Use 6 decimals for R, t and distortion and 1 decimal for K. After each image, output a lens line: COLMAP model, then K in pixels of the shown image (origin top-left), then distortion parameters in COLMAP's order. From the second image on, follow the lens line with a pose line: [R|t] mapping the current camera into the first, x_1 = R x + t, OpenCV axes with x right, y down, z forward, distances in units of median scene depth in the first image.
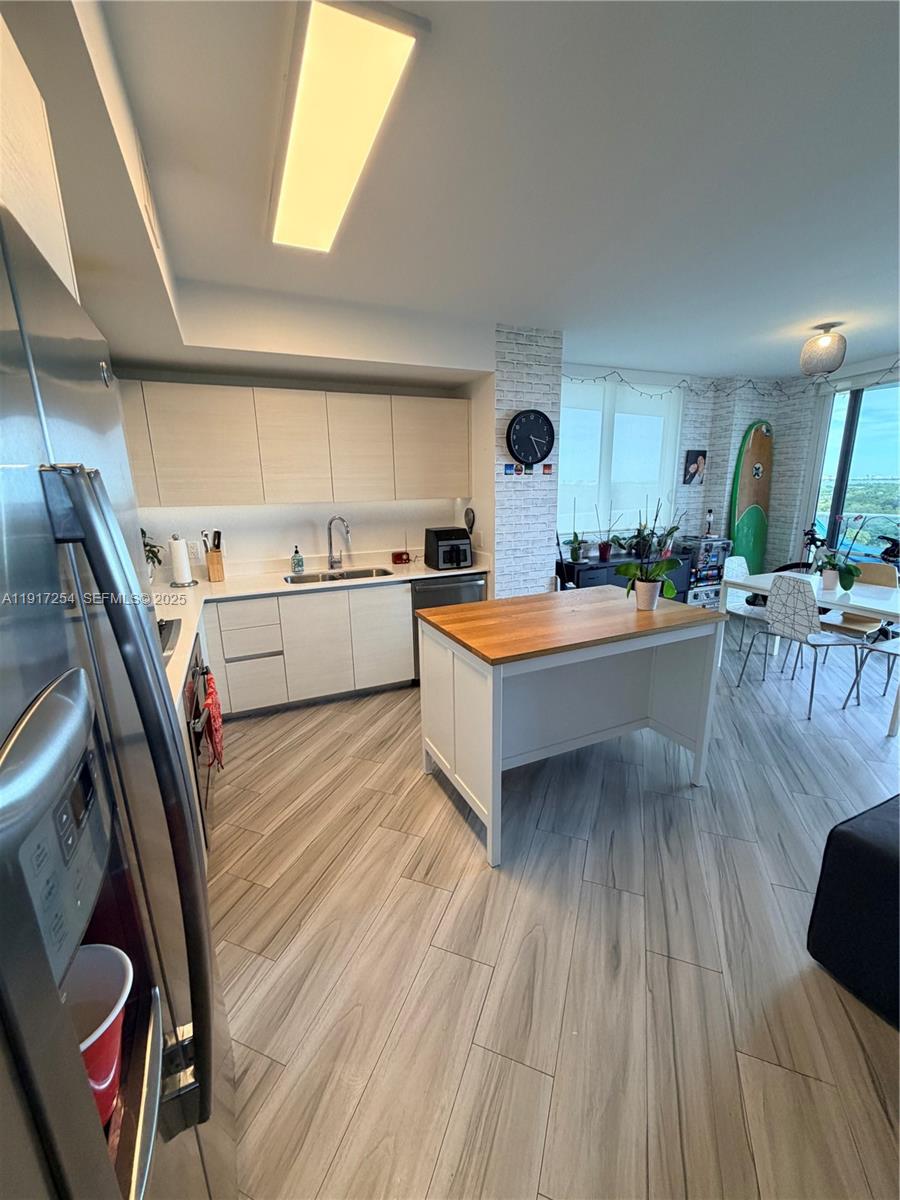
lens RADIAL K [[477.3, 0, 454.6], [0, 477.3, 602.6], [0, 0, 1]] dist [-0.000073, 0.000166]
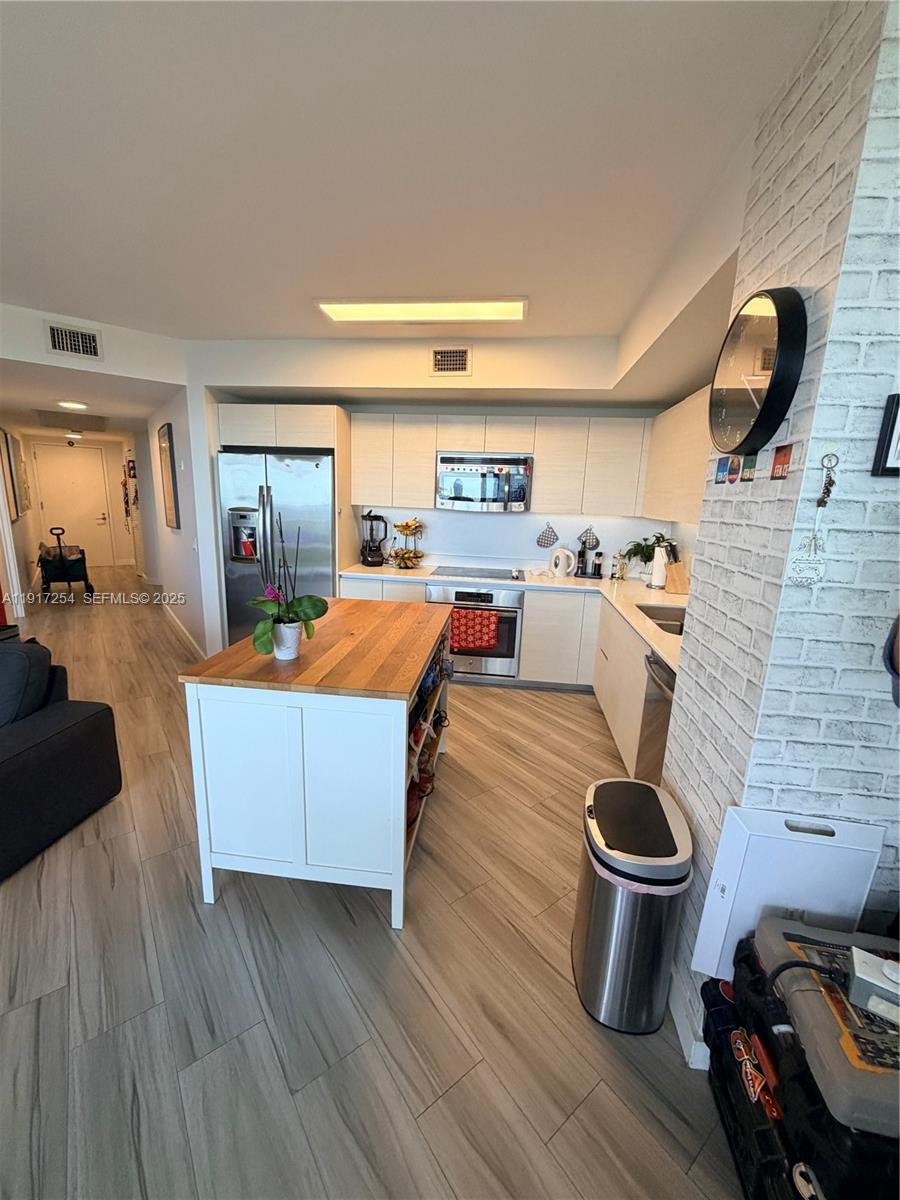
lens RADIAL K [[477.3, 0, 452.7], [0, 477.3, 596.0], [0, 0, 1]] dist [-0.000073, 0.000166]
pose [[-0.532703, 0.167940, -0.829472, 0.584142], [-0.232095, 0.913545, 0.334017, -0.259303], [0.813855, 0.370448, -0.447670, 1.017269]]
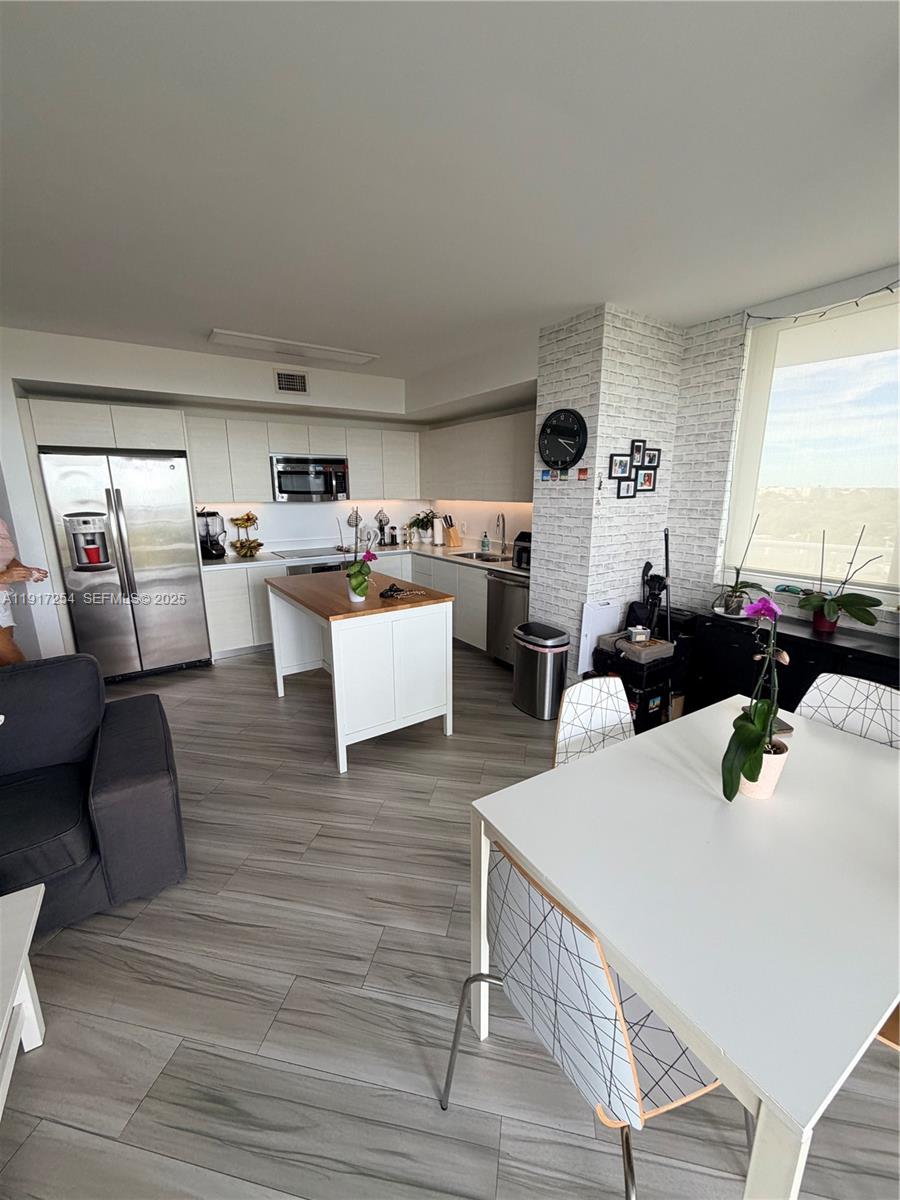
lens RADIAL K [[477.3, 0, 452.7], [0, 477.3, 595.5], [0, 0, 1]] dist [-0.000073, 0.000166]
pose [[0.161906, 0.230849, -0.959424, 1.037221], [-0.237063, 0.952879, 0.189269, -0.183677], [0.957908, 0.196800, 0.209003, 0.658265]]
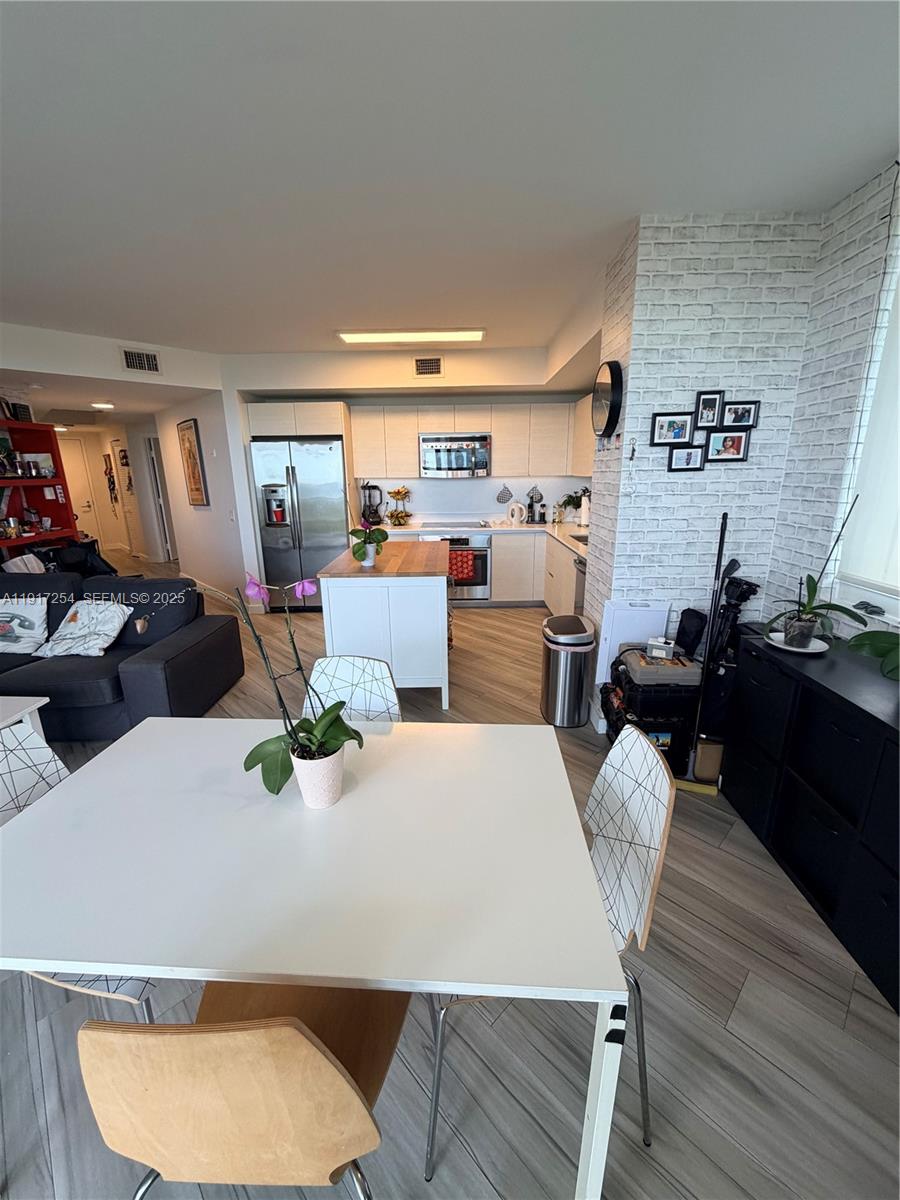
lens RADIAL K [[477.3, 0, 454.2], [0, 477.3, 596.1], [0, 0, 1]] dist [-0.000073, 0.000166]
pose [[-0.428958, 0.249873, -0.868078, 0.965053], [-0.200230, 0.910775, 0.361106, -0.282921], [0.880854, 0.328715, -0.340652, 1.121514]]
